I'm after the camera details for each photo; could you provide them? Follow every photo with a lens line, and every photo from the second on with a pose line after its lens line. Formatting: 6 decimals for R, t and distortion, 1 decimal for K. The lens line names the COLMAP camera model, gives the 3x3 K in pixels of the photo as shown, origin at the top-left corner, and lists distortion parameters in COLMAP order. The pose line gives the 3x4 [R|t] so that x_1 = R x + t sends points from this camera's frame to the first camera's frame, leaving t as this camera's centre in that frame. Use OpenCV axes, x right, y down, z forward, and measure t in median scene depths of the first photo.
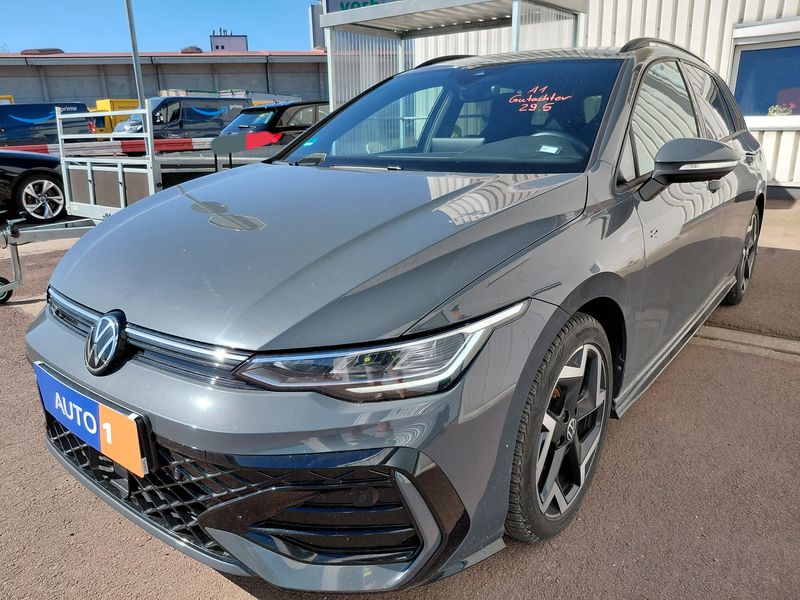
lens RADIAL K [[635.2, 0, 400.0], [0, 635.2, 300.0], [0, 0, 1]] dist [0.034406, -0.002953]
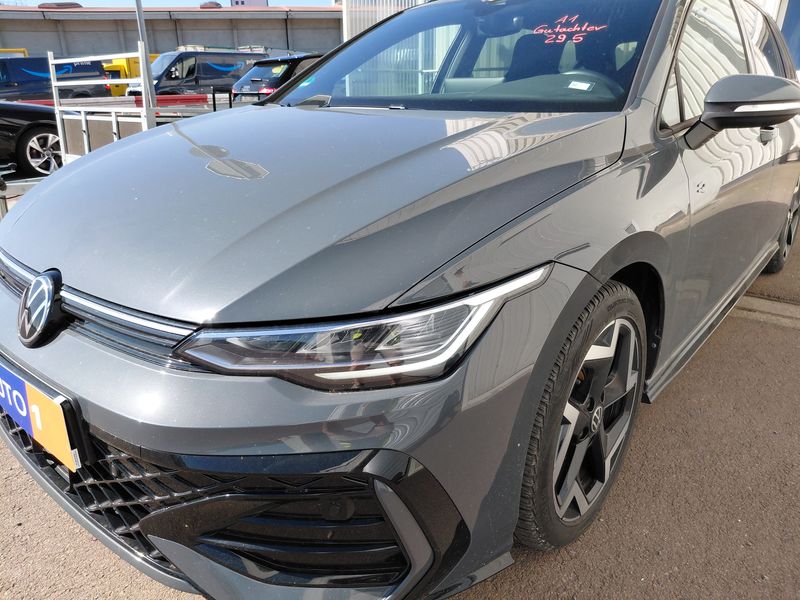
lens RADIAL K [[643.3, 0, 400.0], [0, 643.3, 300.0], [0, 0, 1]] dist [0.000662, 0.007826]
pose [[0.999495, 0.016150, -0.027381, 0.029828], [-0.014542, 0.998213, 0.057965, 0.000449], [0.028268, -0.057538, 0.997943, 0.155021]]
